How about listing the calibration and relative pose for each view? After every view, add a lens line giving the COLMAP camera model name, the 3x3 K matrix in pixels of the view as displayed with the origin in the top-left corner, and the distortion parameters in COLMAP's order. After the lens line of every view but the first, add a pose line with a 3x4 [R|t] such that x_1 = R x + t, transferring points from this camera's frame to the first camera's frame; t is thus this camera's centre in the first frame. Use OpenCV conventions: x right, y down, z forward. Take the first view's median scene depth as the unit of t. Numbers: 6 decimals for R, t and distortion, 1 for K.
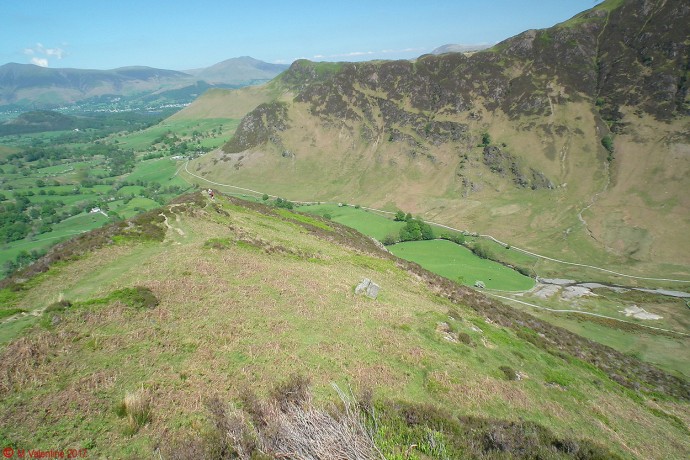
lens RADIAL K [[468.6, 0, 345.0], [0, 468.6, 230.0], [0, 0, 1]] dist [0.026279, -0.027533]
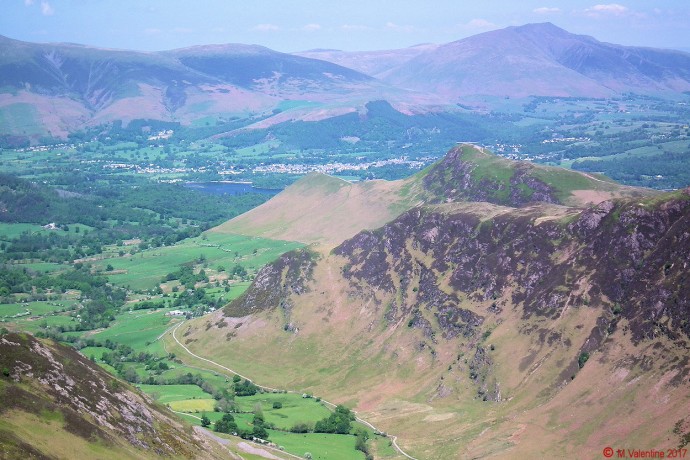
lens RADIAL K [[1656.1, 0, 345.0], [0, 1656.1, 230.0], [0, 0, 1]] dist [0.149359, -0.069166]
pose [[0.938870, 0.093855, -0.331231, 0.725971], [-0.160441, 0.970538, -0.179765, 0.128320], [0.304600, 0.221919, 0.926267, -1.271811]]
